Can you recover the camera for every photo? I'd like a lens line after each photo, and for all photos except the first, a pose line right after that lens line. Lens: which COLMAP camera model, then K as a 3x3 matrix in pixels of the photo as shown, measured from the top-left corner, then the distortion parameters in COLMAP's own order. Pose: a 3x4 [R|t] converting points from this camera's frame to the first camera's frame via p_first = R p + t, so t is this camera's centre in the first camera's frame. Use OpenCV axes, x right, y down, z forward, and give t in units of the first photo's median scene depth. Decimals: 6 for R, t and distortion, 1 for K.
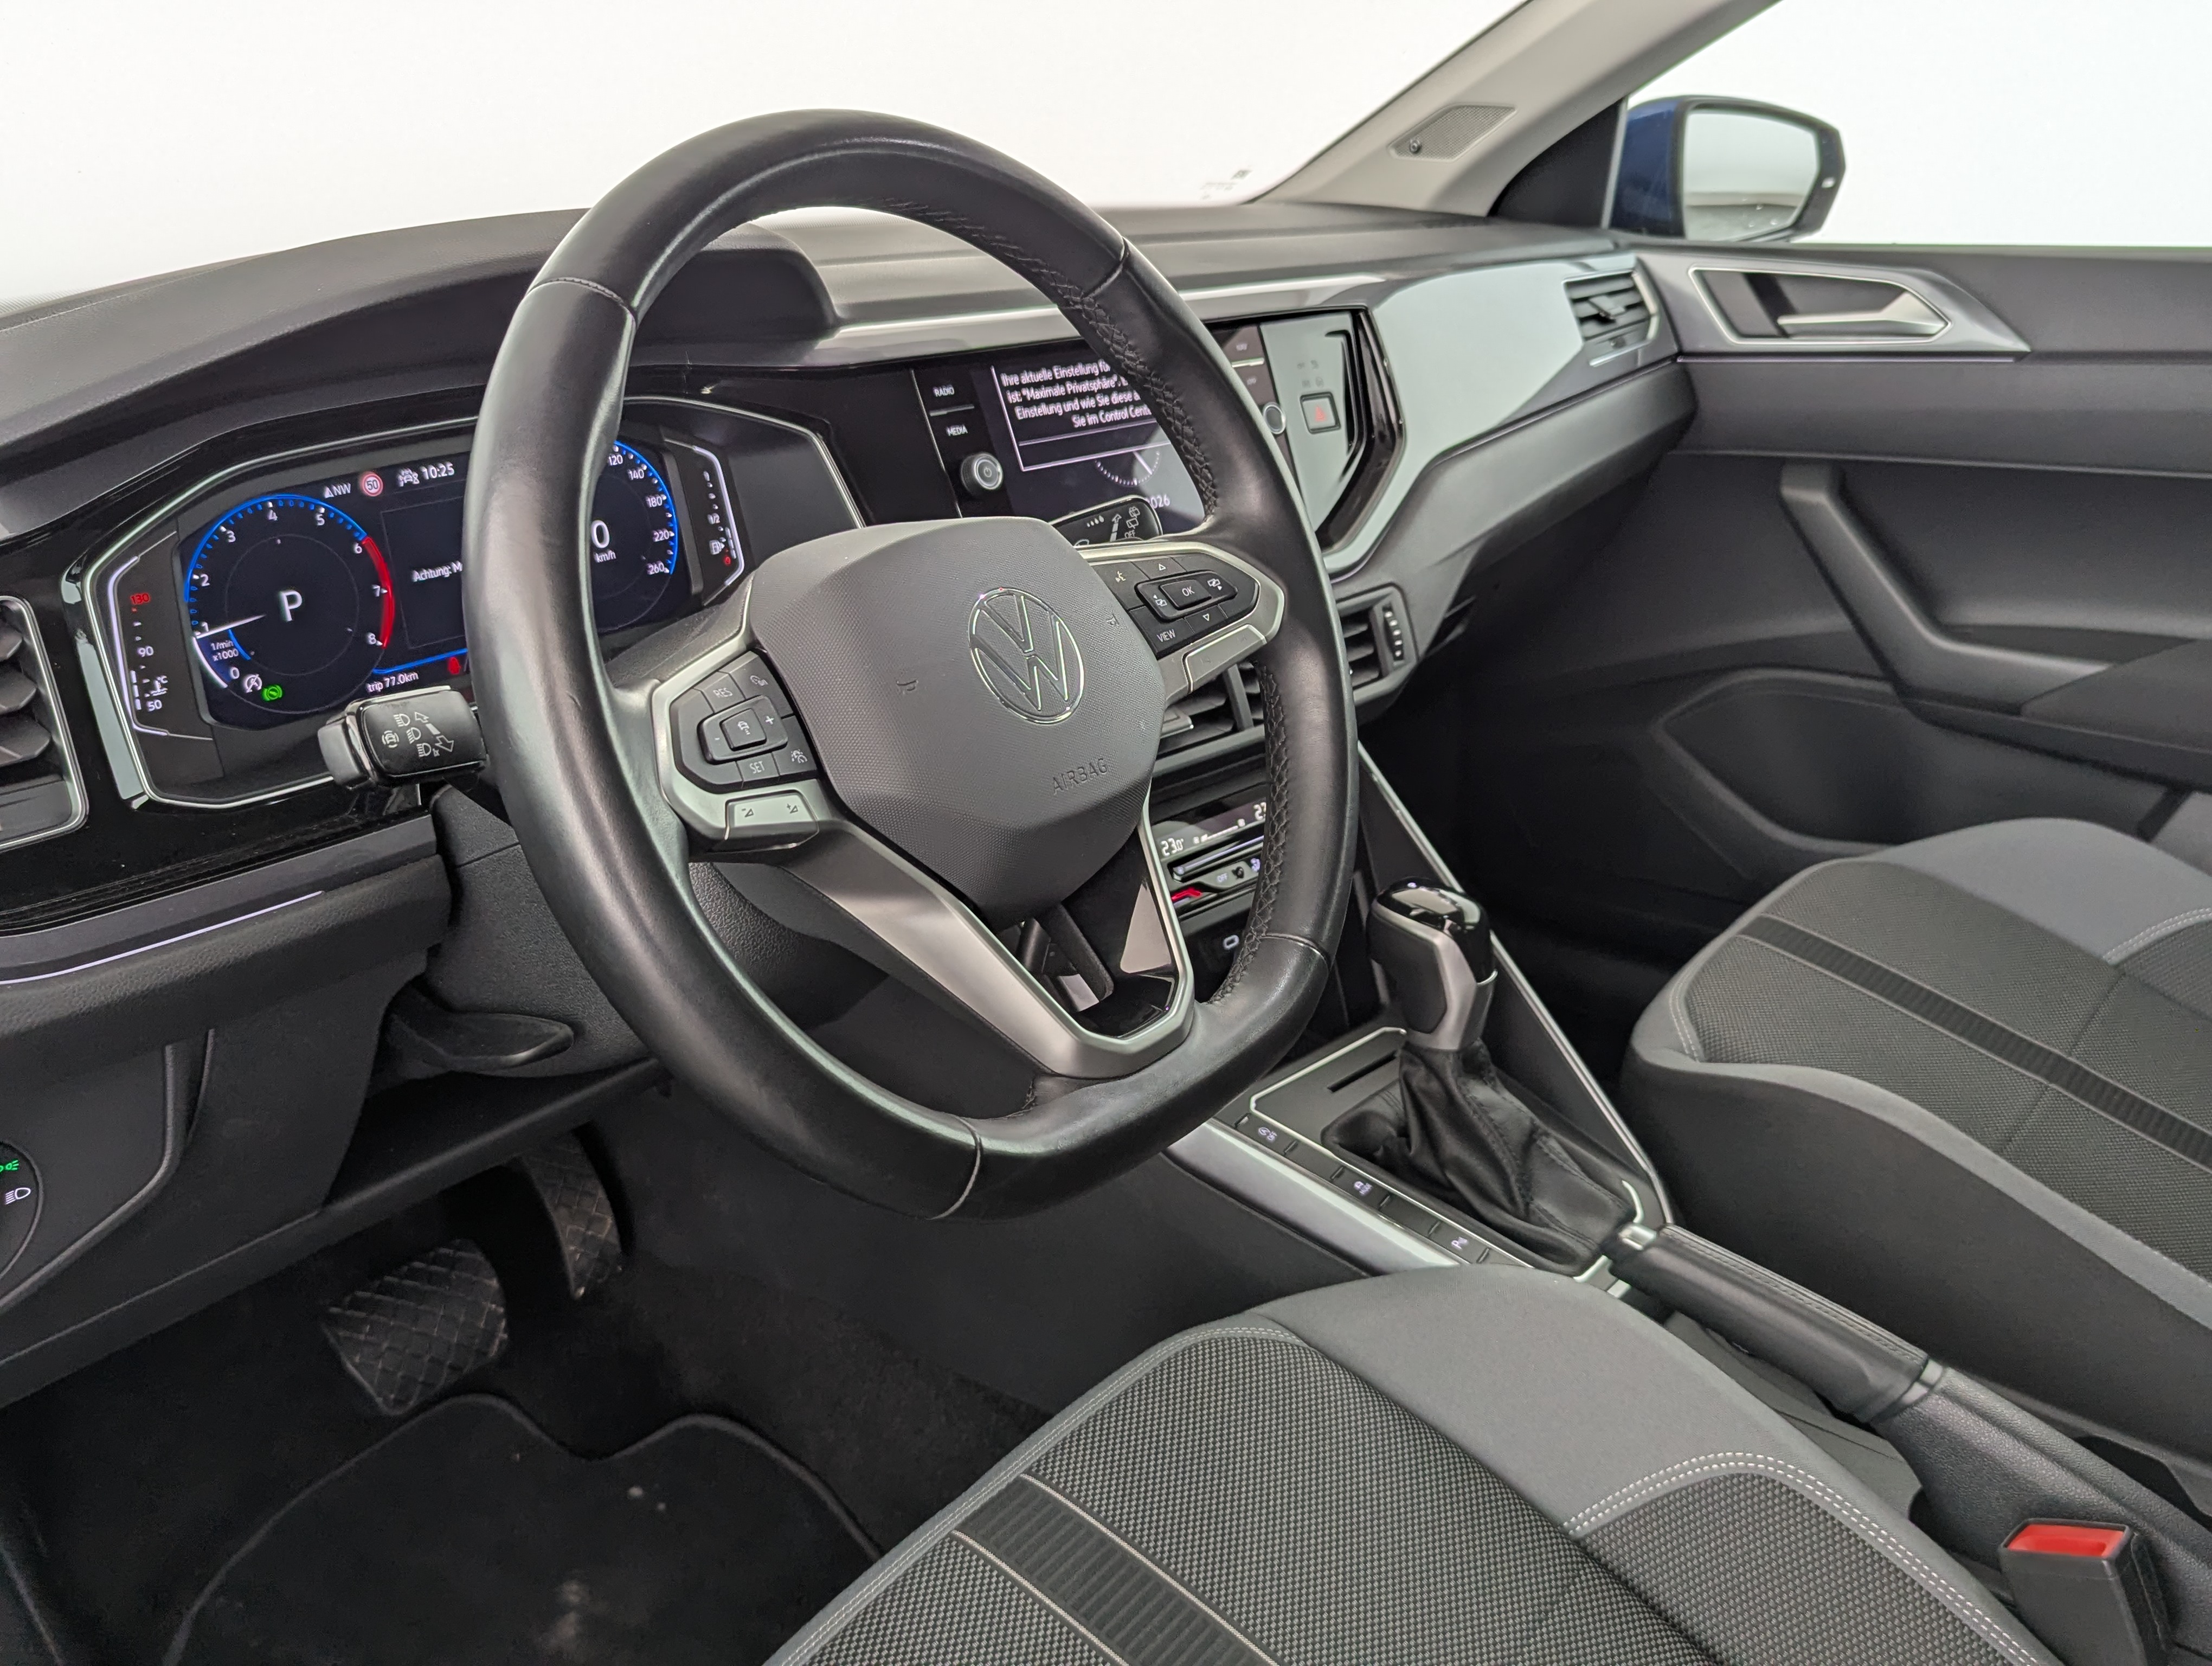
lens RADIAL K [[1976.8, 0, 1118.0], [0, 1976.8, 813.1], [0, 0, 1]] dist [0.061181, -0.076103]
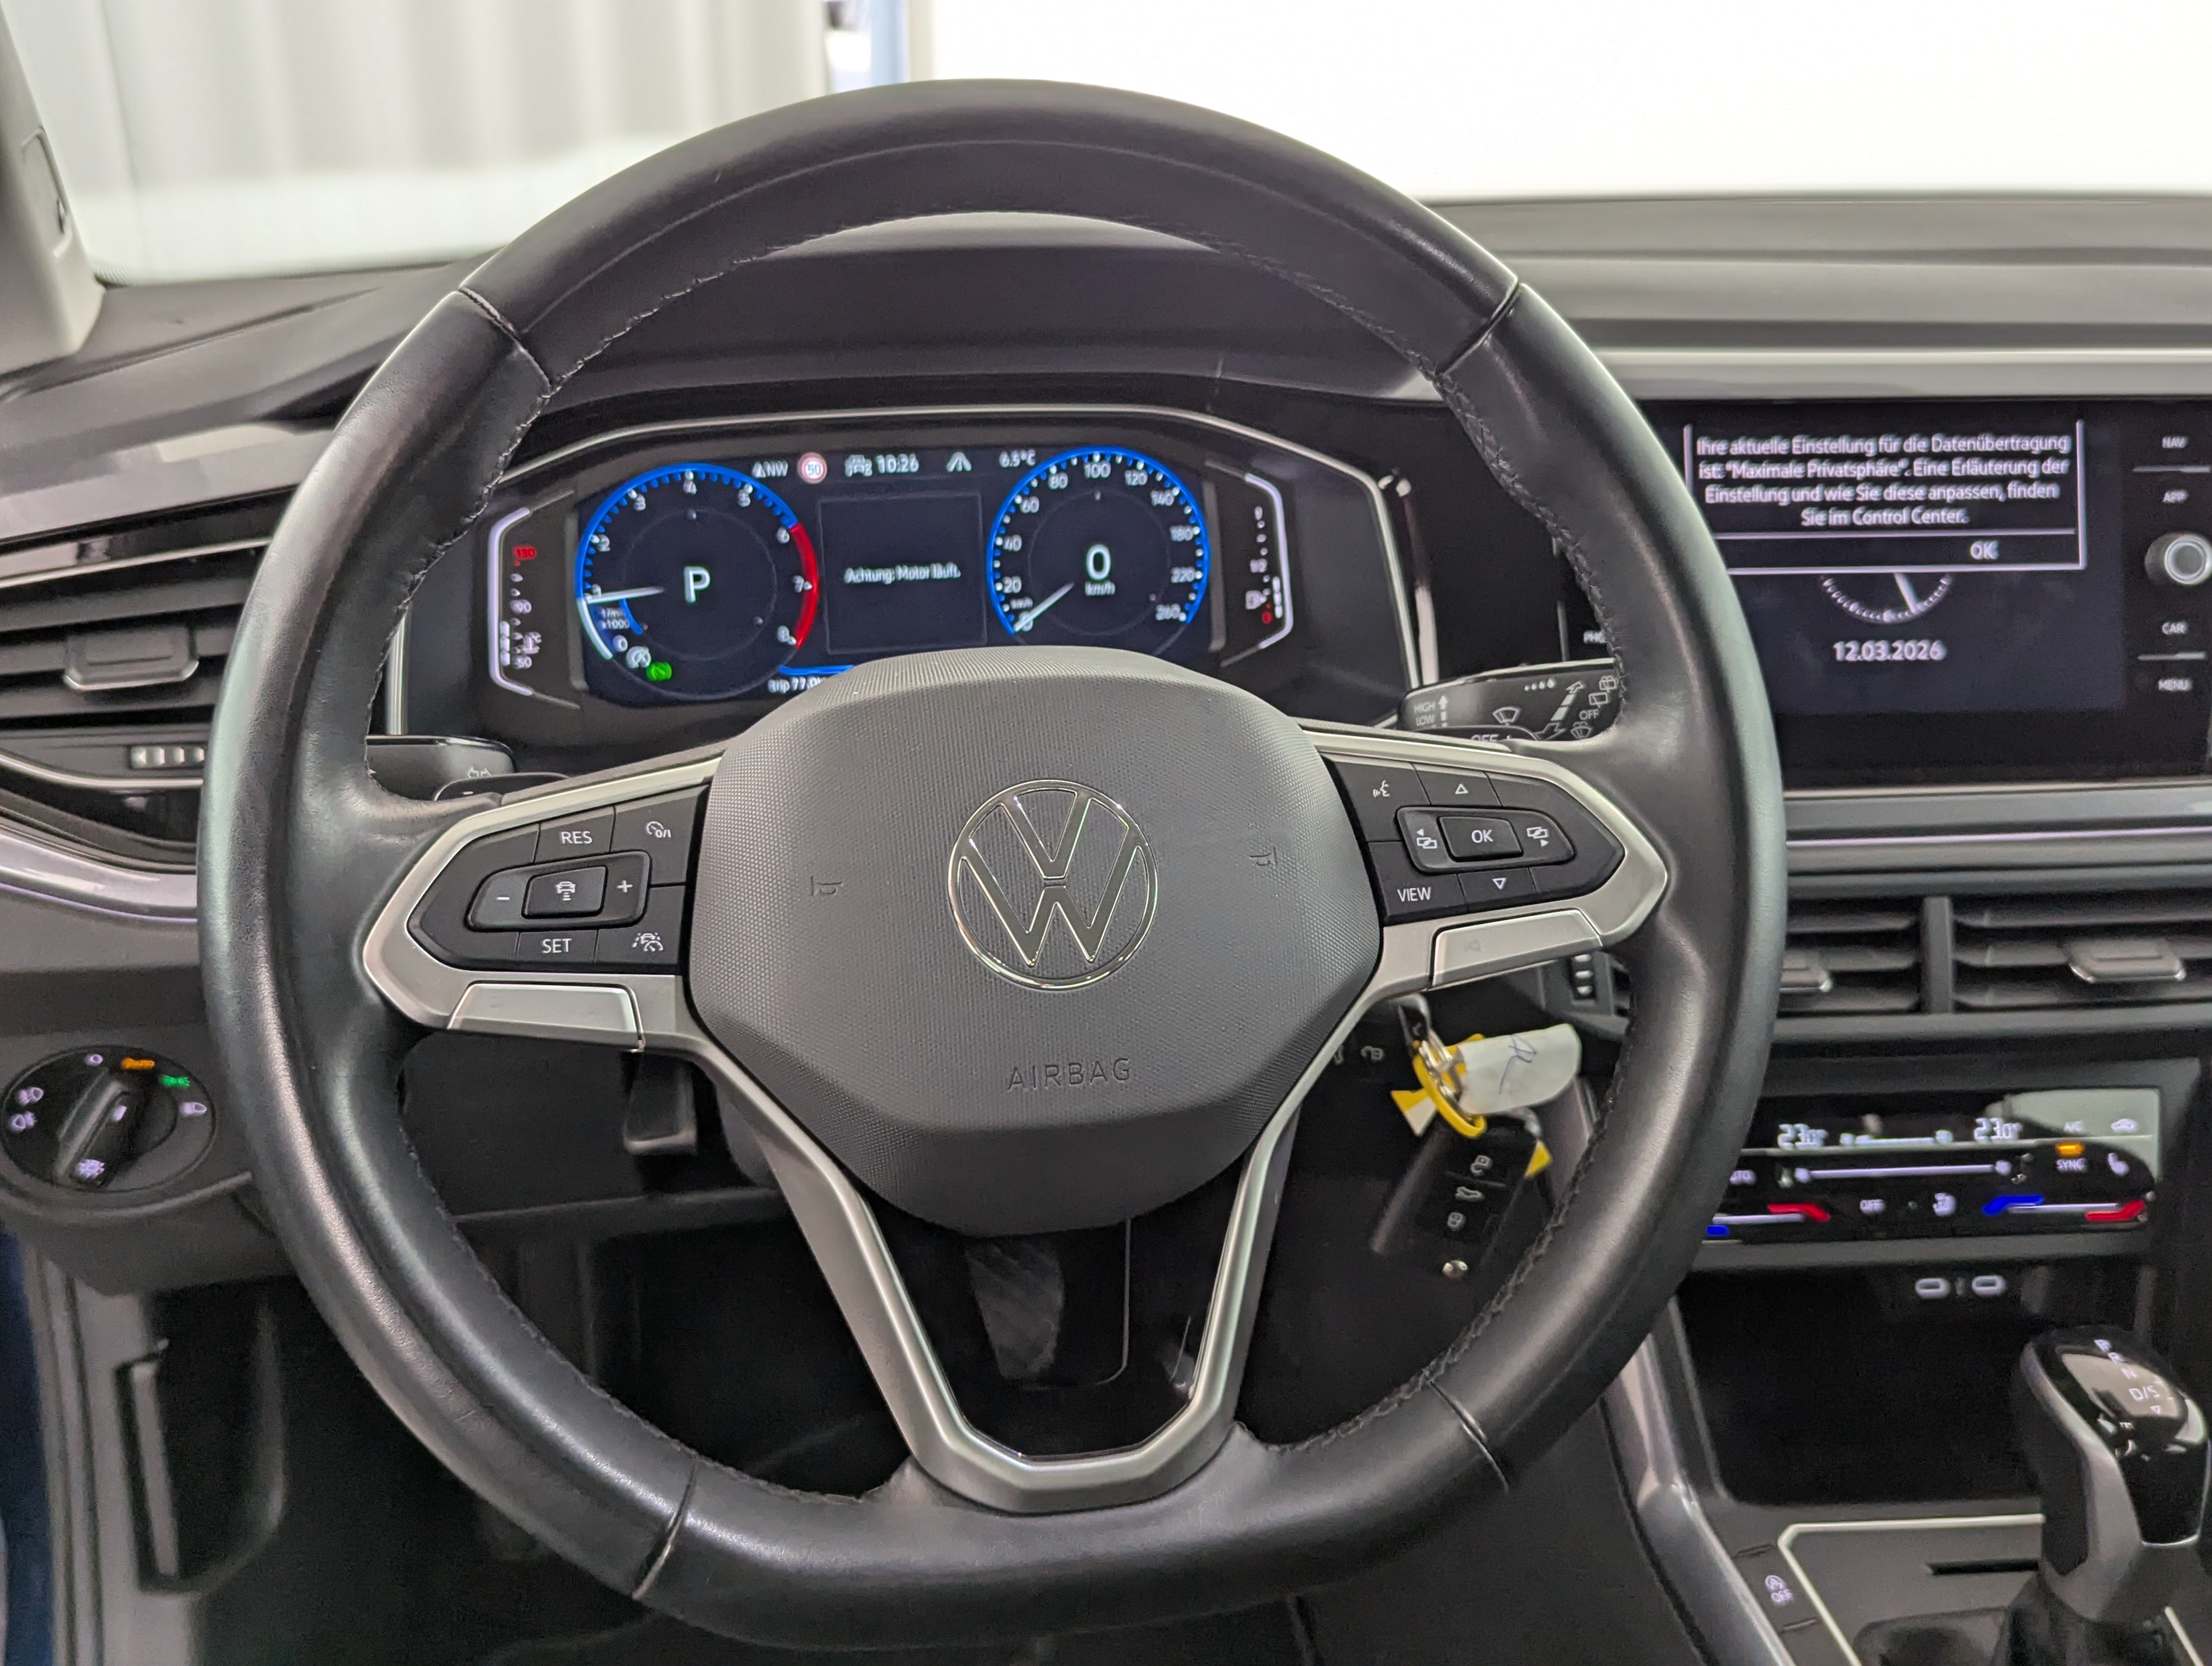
lens RADIAL K [[1976.8, 0, 1114.9], [0, 1976.8, 817.3], [0, 0, 1]] dist [0.061181, -0.076103]
pose [[0.757370, 0.265874, -0.596407, 0.270015], [-0.241163, 0.962671, 0.122902, -0.138117], [0.606820, 0.050749, 0.793217, 0.335605]]
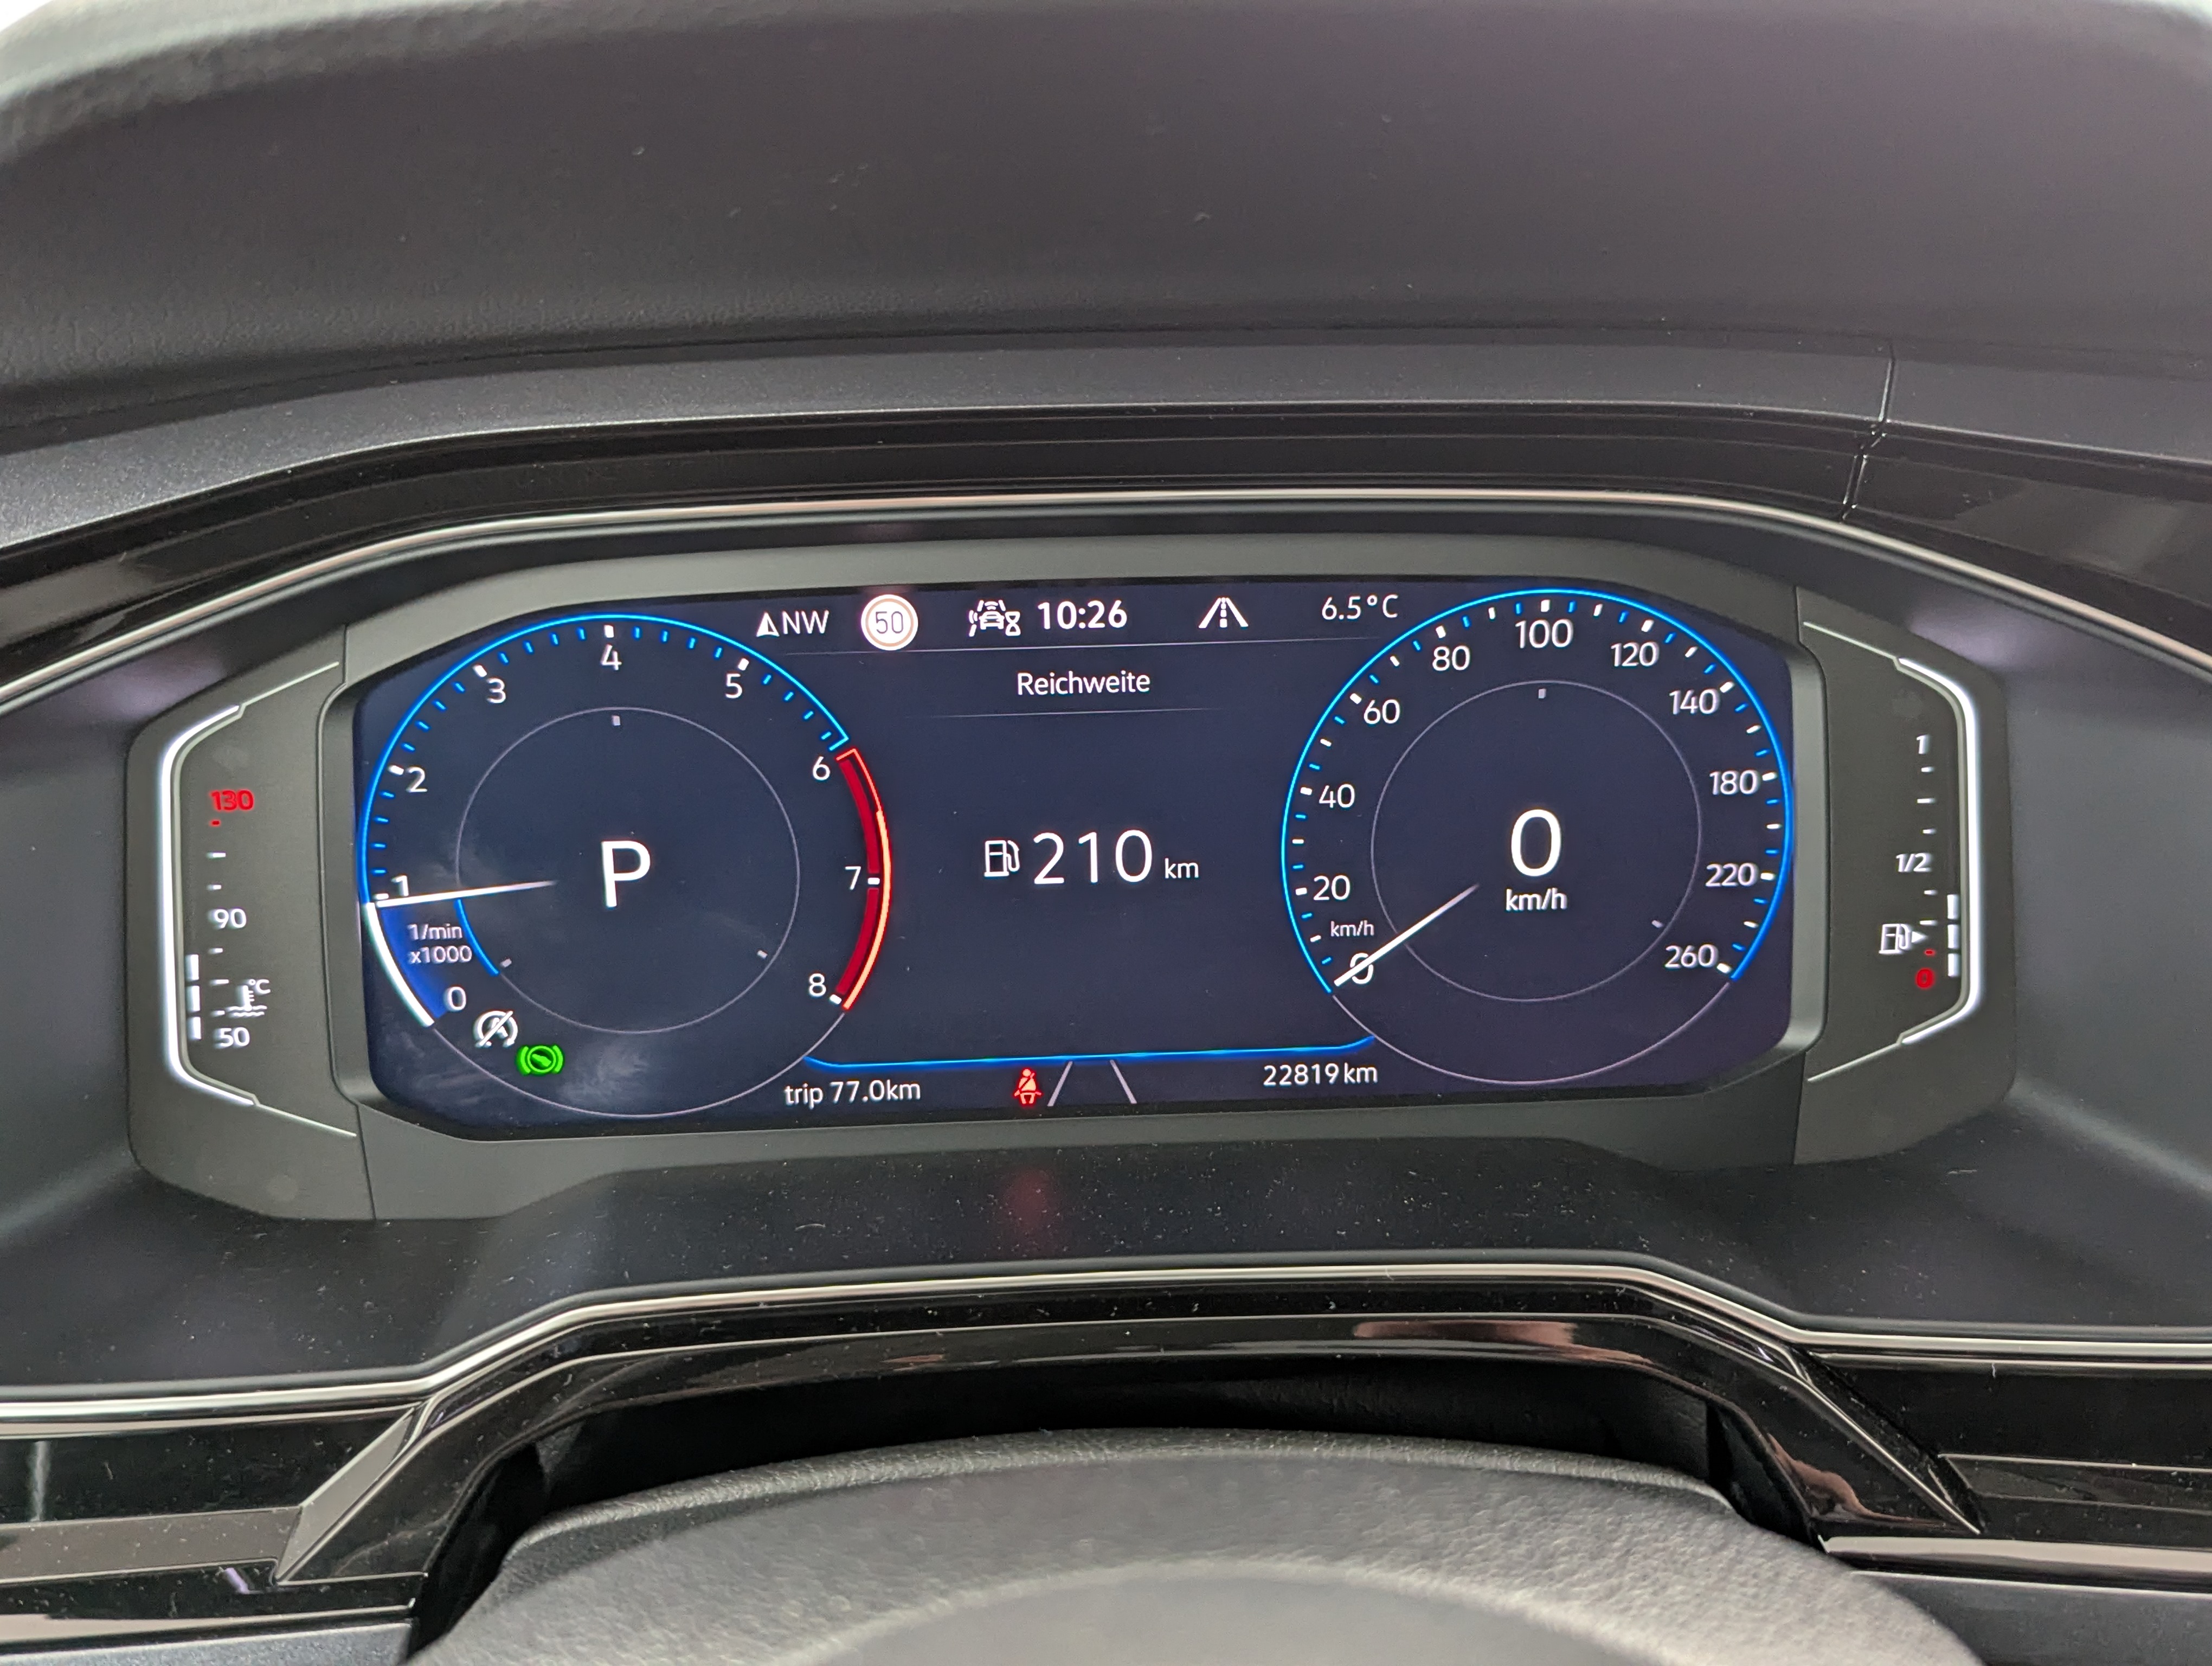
lens RADIAL K [[1976.8, 0, 1107.8], [0, 1976.8, 824.0], [0, 0, 1]] dist [0.061181, -0.076103]
pose [[0.653828, 0.280534, -0.702716, -0.054067], [-0.264724, 0.954845, 0.134880, -0.168757], [0.708823, 0.097837, 0.698569, 0.673771]]
